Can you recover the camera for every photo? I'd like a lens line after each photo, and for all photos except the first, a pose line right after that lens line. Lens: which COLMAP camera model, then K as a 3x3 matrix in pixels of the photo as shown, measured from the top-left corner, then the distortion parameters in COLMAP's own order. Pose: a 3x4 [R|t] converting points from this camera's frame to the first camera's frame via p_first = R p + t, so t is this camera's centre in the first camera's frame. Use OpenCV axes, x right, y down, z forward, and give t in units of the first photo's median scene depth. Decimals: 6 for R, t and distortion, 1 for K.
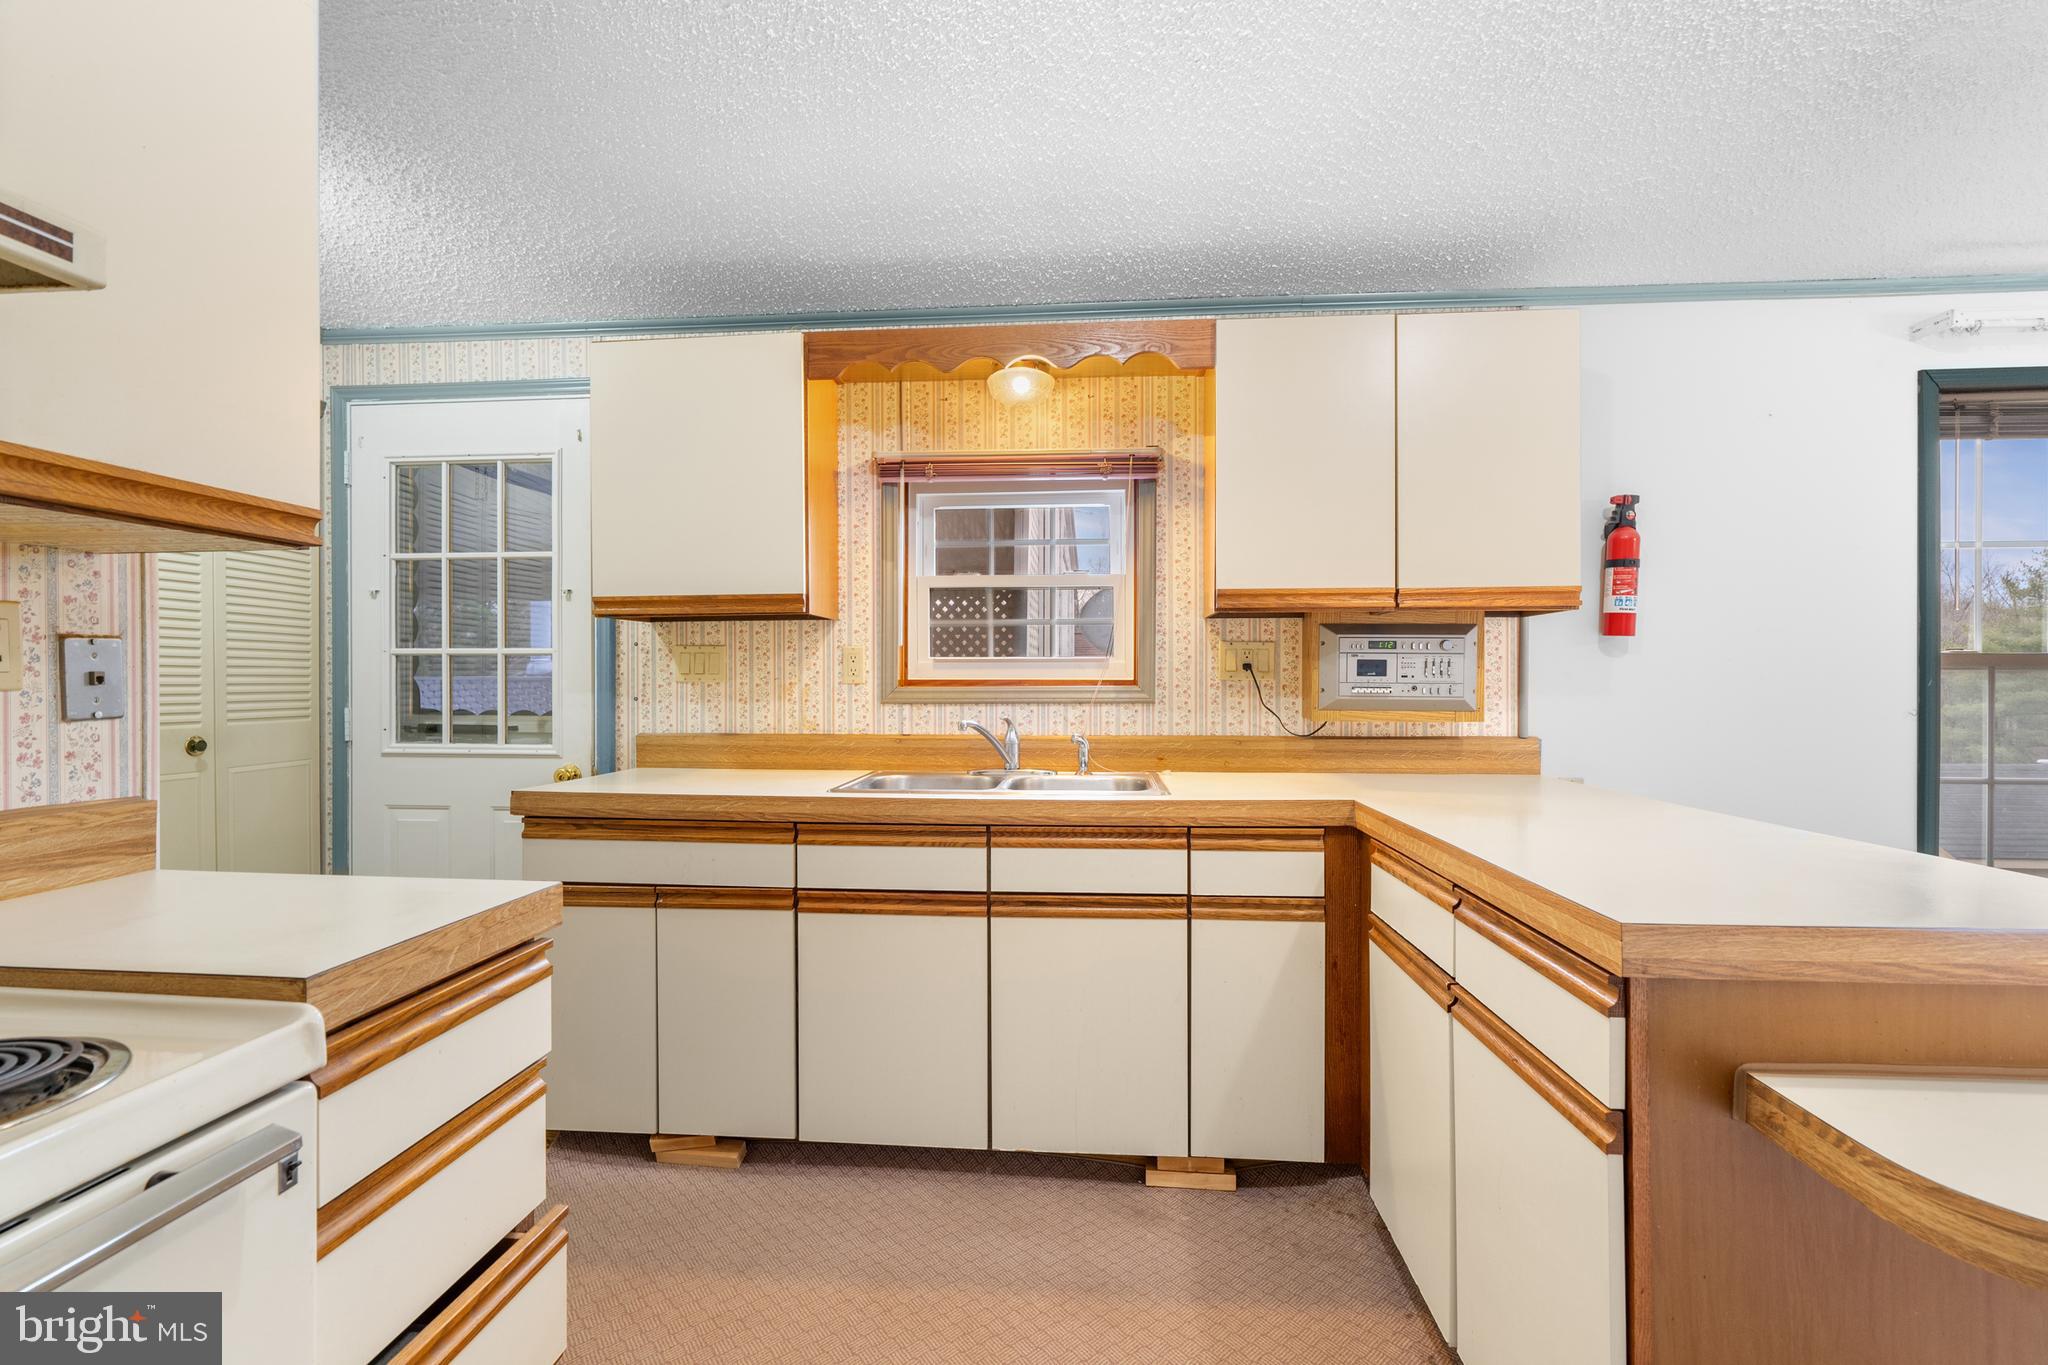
lens RADIAL K [[922.8, 0, 1022.8], [0, 922.8, 683.7], [0, 0, 1]] dist [-0.008838, 0.001276]
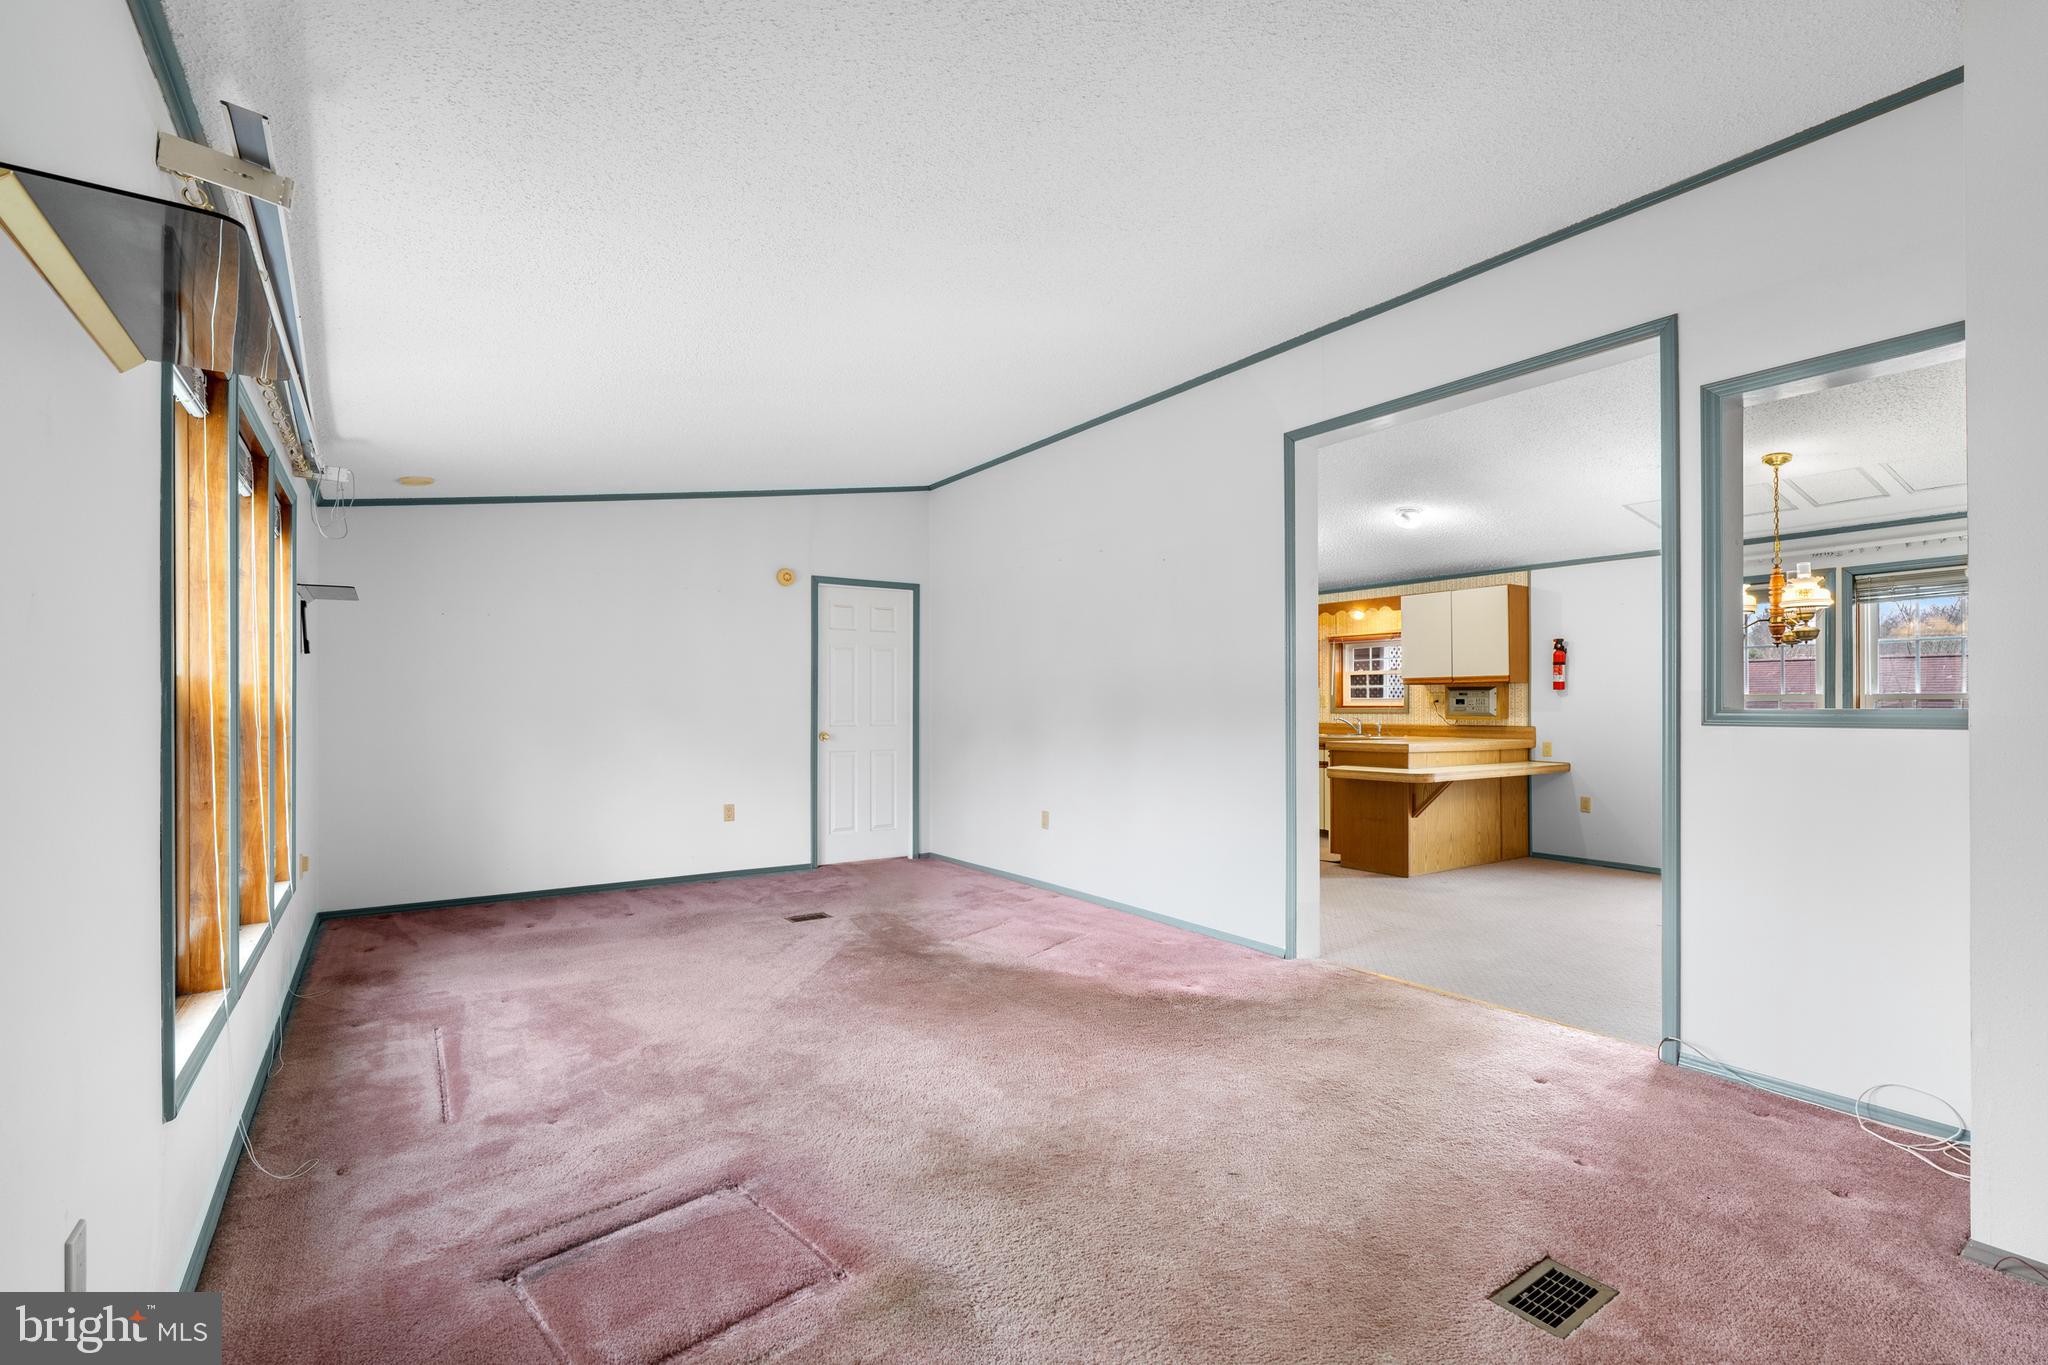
lens RADIAL K [[922.8, 0, 1022.4], [0, 922.8, 697.0], [0, 0, 1]] dist [-0.008838, 0.001276]
pose [[0.635667, -0.006757, -0.771933, 1.707155], [-0.003545, 0.999926, -0.011672, 0.006696], [0.771955, 0.010156, 0.635596, -1.931764]]
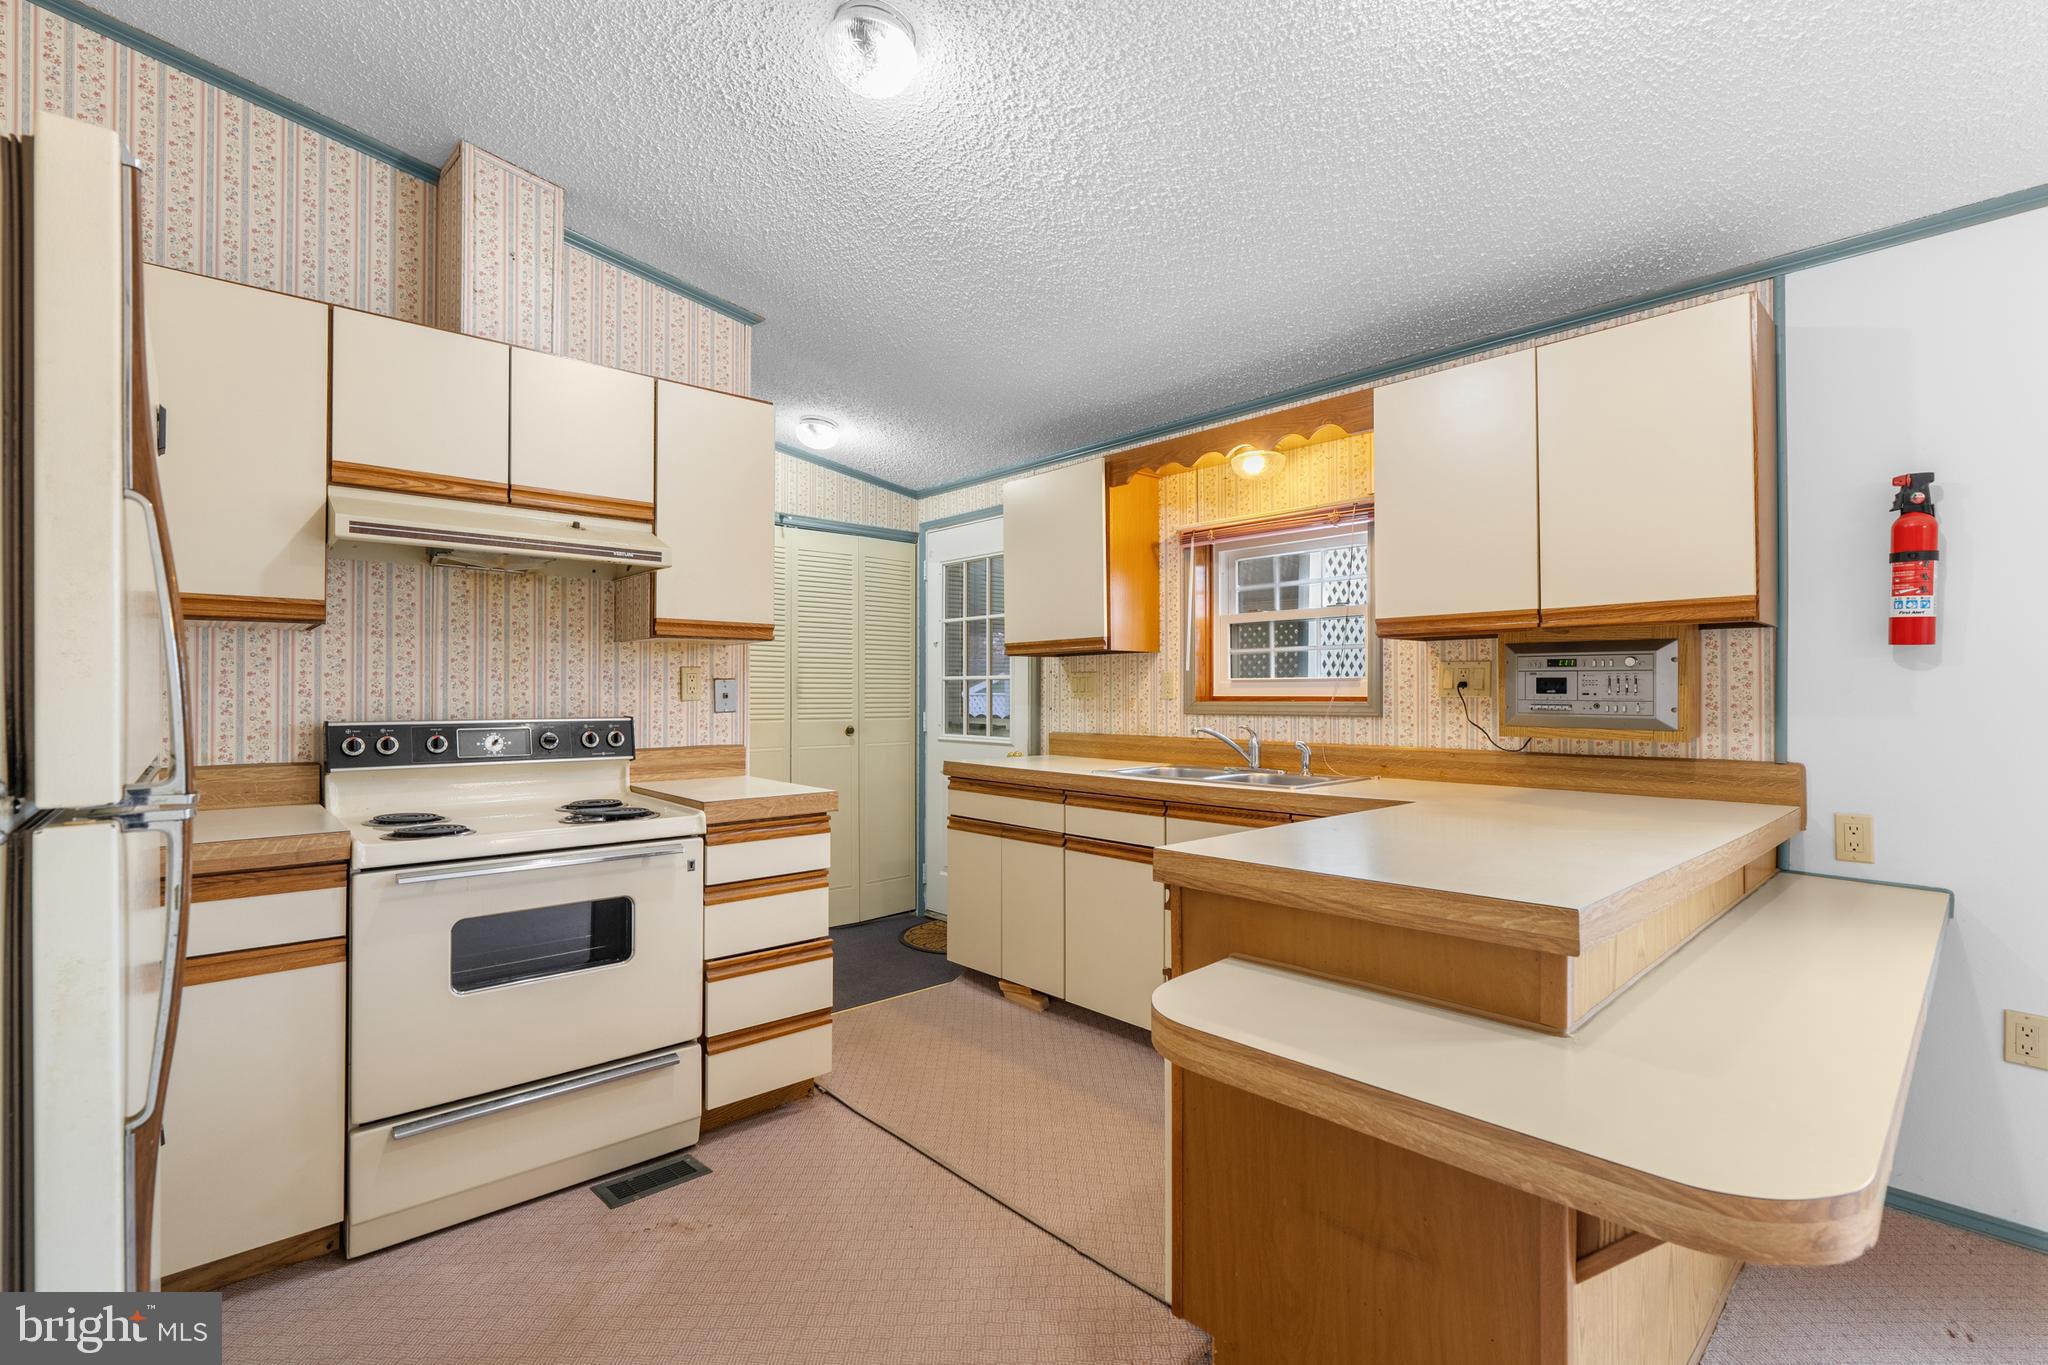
lens RADIAL K [[922.8, 0, 1022.9], [0, 922.8, 683.9], [0, 0, 1]] dist [-0.008838, 0.001276]
pose [[0.734887, -0.007142, -0.678152, 0.605872], [-0.003457, 0.999892, -0.014277, -0.002415], [0.678181, 0.012836, 0.734783, -0.138612]]
